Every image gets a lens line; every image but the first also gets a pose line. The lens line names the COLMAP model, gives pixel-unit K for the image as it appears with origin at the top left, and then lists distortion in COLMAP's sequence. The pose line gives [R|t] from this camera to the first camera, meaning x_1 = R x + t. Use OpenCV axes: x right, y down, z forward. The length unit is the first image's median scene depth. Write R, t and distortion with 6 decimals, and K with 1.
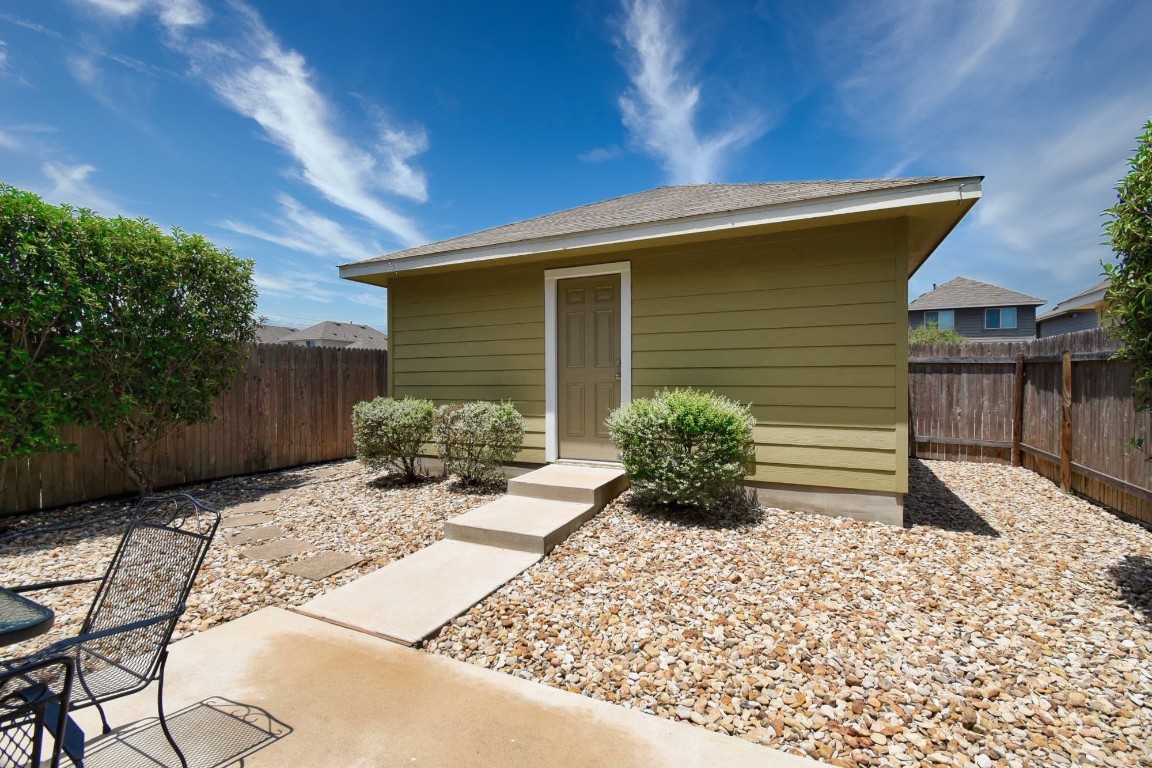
lens RADIAL K [[509.1, 0, 572.0], [0, 509.1, 385.2], [0, 0, 1]] dist [-0.028073, -0.001689]
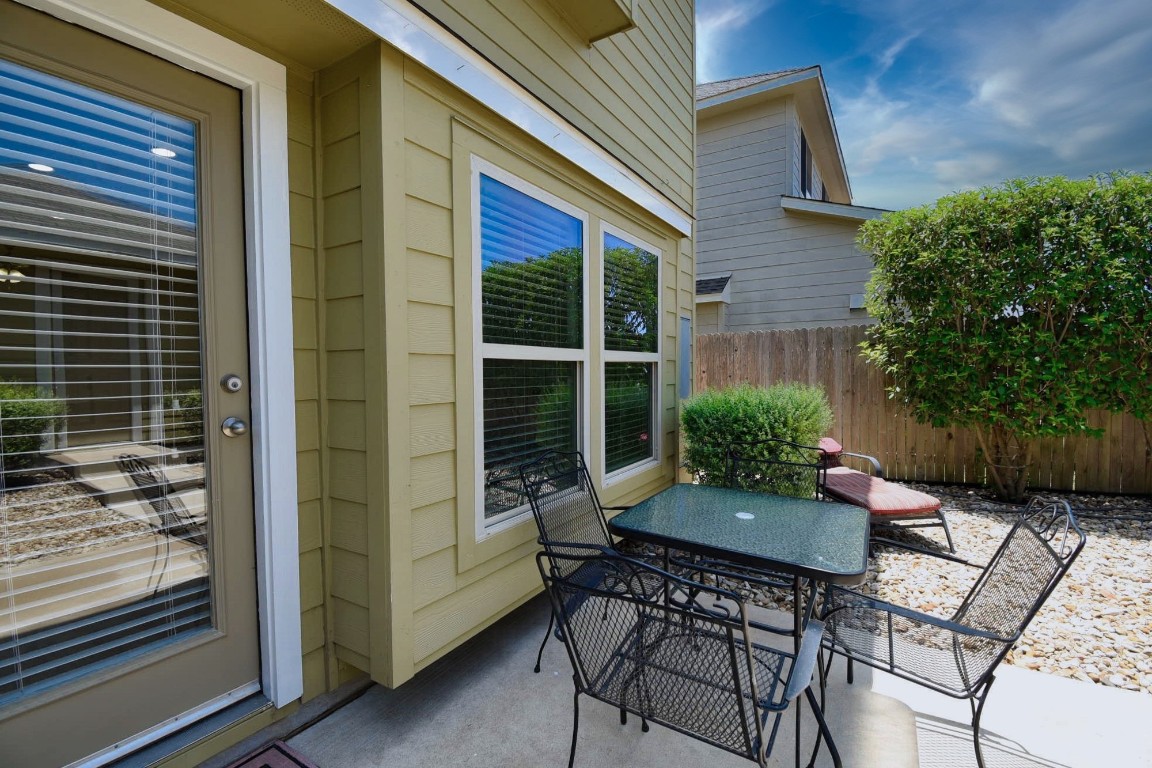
lens RADIAL K [[509.1, 0, 573.0], [0, 509.1, 386.5], [0, 0, 1]] dist [-0.028073, -0.001689]
pose [[-0.114612, 0.032470, -0.992880, 0.029038], [0.005044, 0.999472, 0.032103, 0.002879], [0.993398, -0.001329, -0.114715, 0.121449]]
